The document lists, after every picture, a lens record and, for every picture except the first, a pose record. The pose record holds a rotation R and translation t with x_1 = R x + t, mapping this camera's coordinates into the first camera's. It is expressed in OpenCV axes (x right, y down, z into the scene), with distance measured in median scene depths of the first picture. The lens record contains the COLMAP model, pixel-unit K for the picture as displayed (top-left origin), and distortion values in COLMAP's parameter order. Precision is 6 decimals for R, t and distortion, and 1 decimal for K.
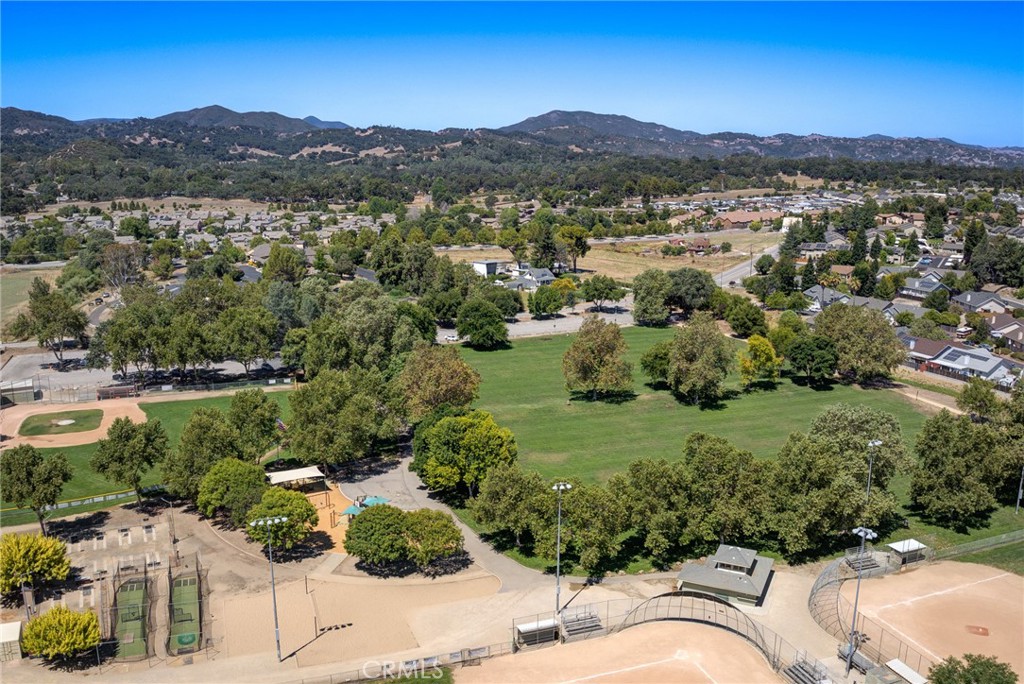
lens RADIAL K [[844.9, 0, 517.8], [0, 844.9, 341.2], [0, 0, 1]] dist [-0.093630, -0.027102]
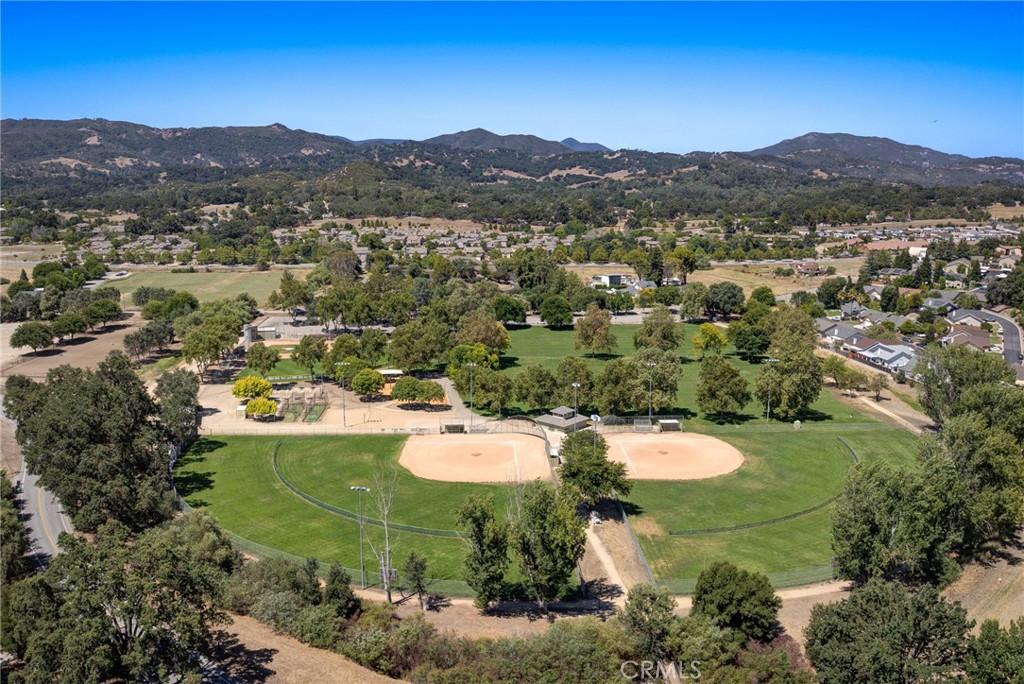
lens RADIAL K [[844.9, 0, 510.4], [0, 844.9, 337.7], [0, 0, 1]] dist [-0.093630, -0.027102]
pose [[0.952967, 0.054352, -0.298159, 0.105360], [-0.062503, 0.997885, -0.017863, 0.017949], [0.296558, 0.035659, 0.954349, -0.141594]]
